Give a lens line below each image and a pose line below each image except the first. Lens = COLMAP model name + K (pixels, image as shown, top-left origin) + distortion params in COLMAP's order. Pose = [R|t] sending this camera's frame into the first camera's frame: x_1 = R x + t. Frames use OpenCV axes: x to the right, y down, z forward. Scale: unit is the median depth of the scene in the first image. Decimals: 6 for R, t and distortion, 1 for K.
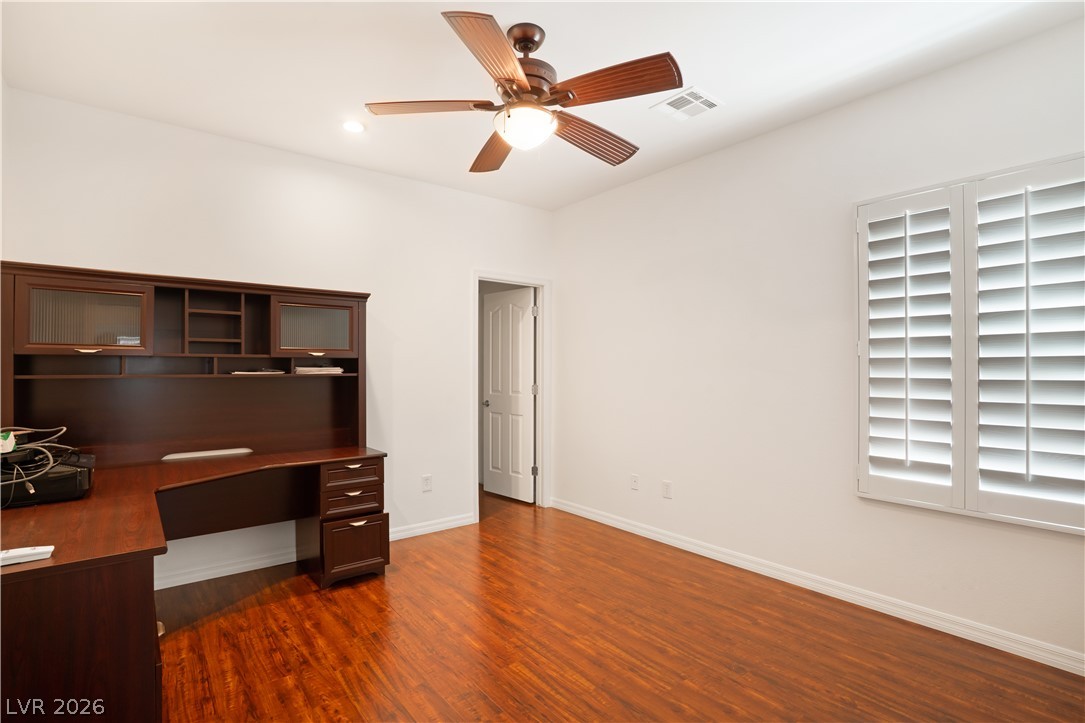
lens RADIAL K [[506.8, 0, 545.7], [0, 506.8, 366.9], [0, 0, 1]] dist [-0.061266, 0.023239]
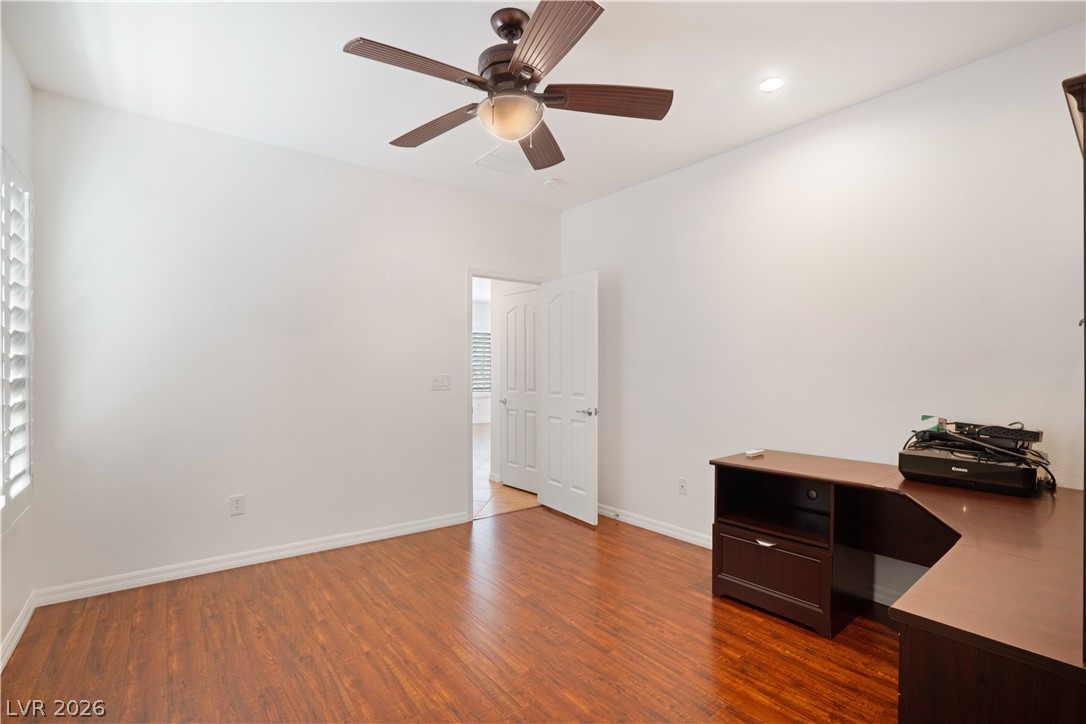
lens RADIAL K [[507.3, 0, 546.2], [0, 507.3, 367.4], [0, 0, 1]] dist [-0.061266, 0.023239]
pose [[-0.999890, 0.002407, 0.014618, -0.124225], [0.002361, 0.999992, -0.003153, 0.012797], [-0.014625, -0.003118, -0.999888, 1.982748]]
